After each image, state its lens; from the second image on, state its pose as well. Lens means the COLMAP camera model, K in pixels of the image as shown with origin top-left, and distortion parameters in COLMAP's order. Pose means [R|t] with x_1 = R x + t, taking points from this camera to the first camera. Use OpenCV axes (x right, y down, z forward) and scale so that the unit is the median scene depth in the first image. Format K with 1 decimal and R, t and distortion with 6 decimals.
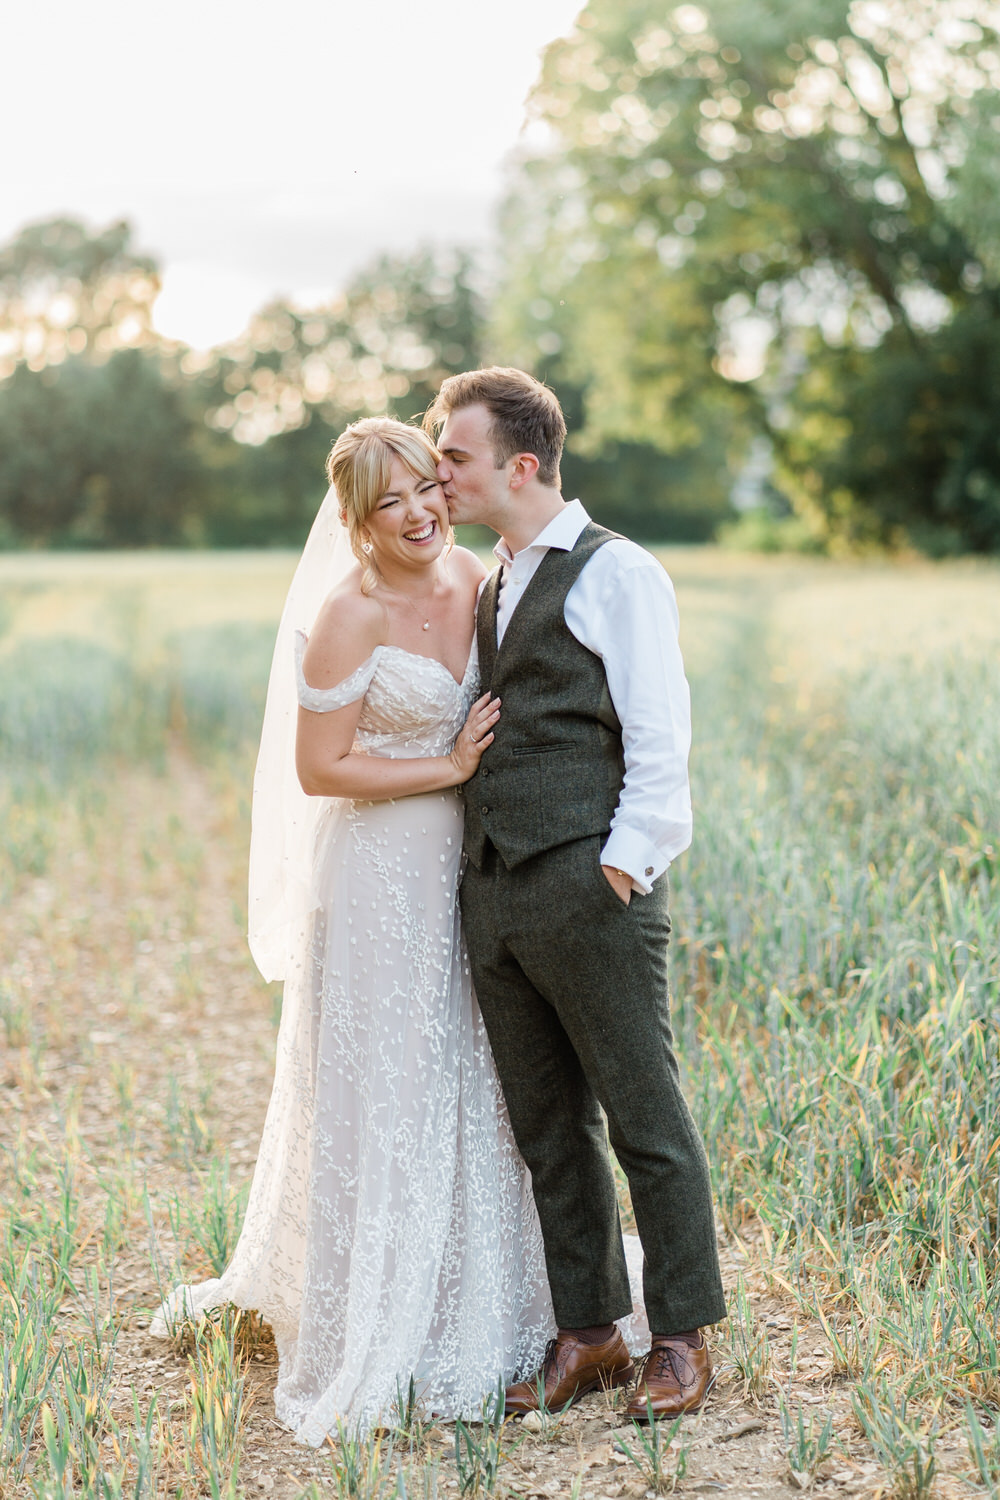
lens RADIAL K [[3600.1, 0, 500.0], [0, 3600.1, 750.0], [0, 0, 1]] dist [0.036220, 0.246649]
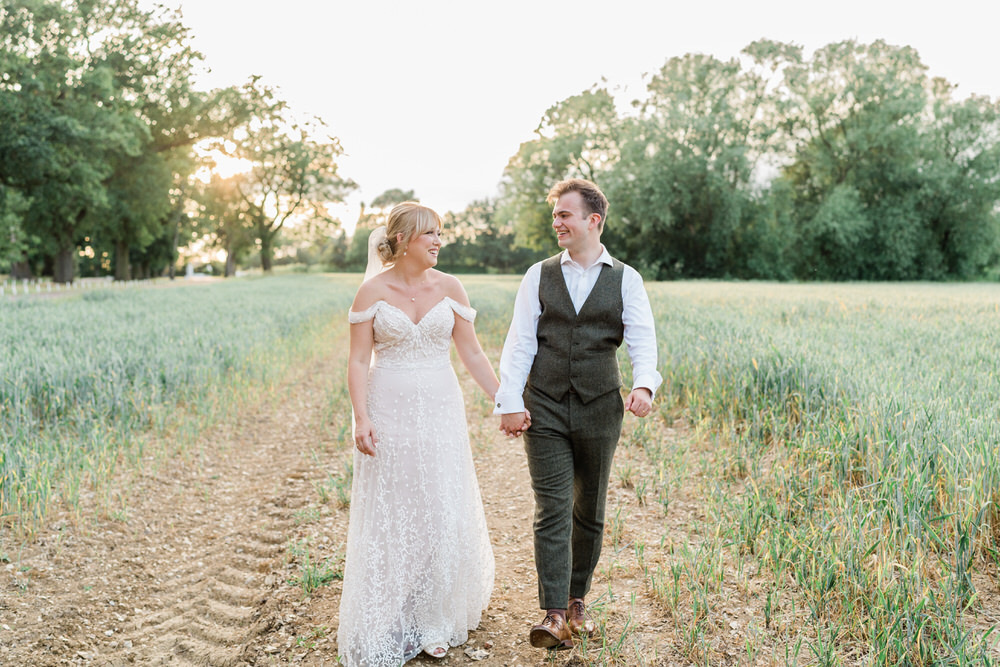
lens RADIAL K [[1022.2, 0, 500.0], [0, 1022.2, 333.5], [0, 0, 1]] dist [-0.003806, 0.000640]
pose [[0.999552, 0.027635, -0.011457, 0.012137], [-0.027635, 0.999618, 0.000184, 0.010368], [0.011458, 0.000132, 0.999934, -0.145465]]
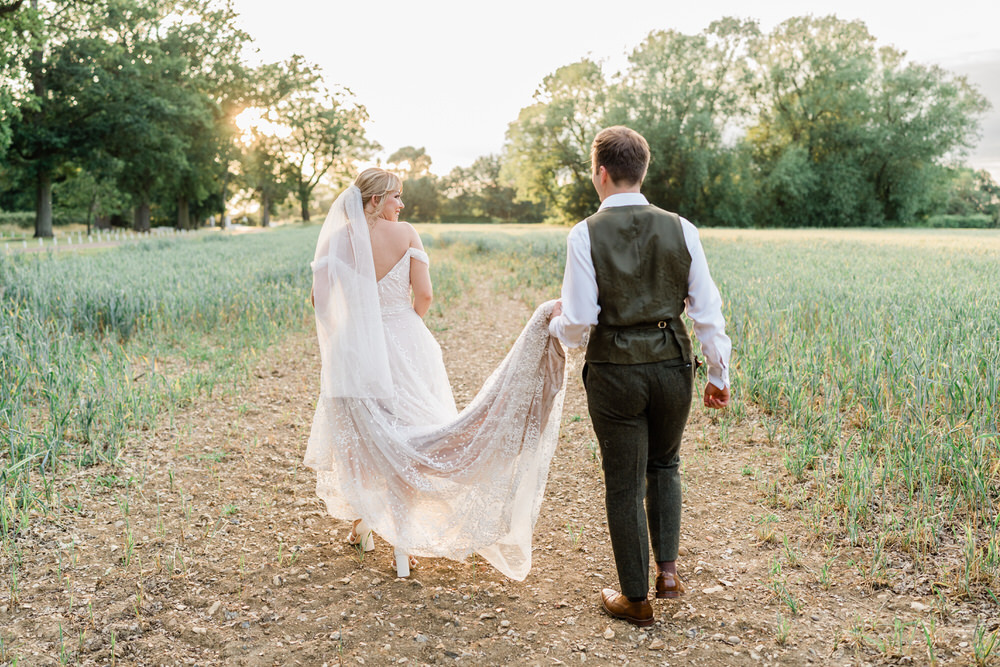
lens RADIAL K [[1011.1, 0, 499.2], [0, 1011.1, 376.3], [0, 0, 1]] dist [0.066433, -0.253572]
pose [[0.999619, 0.023518, -0.014464, 0.014434], [-0.022117, 0.995666, 0.090333, 0.019912], [0.016525, -0.089979, 0.995807, -0.280983]]
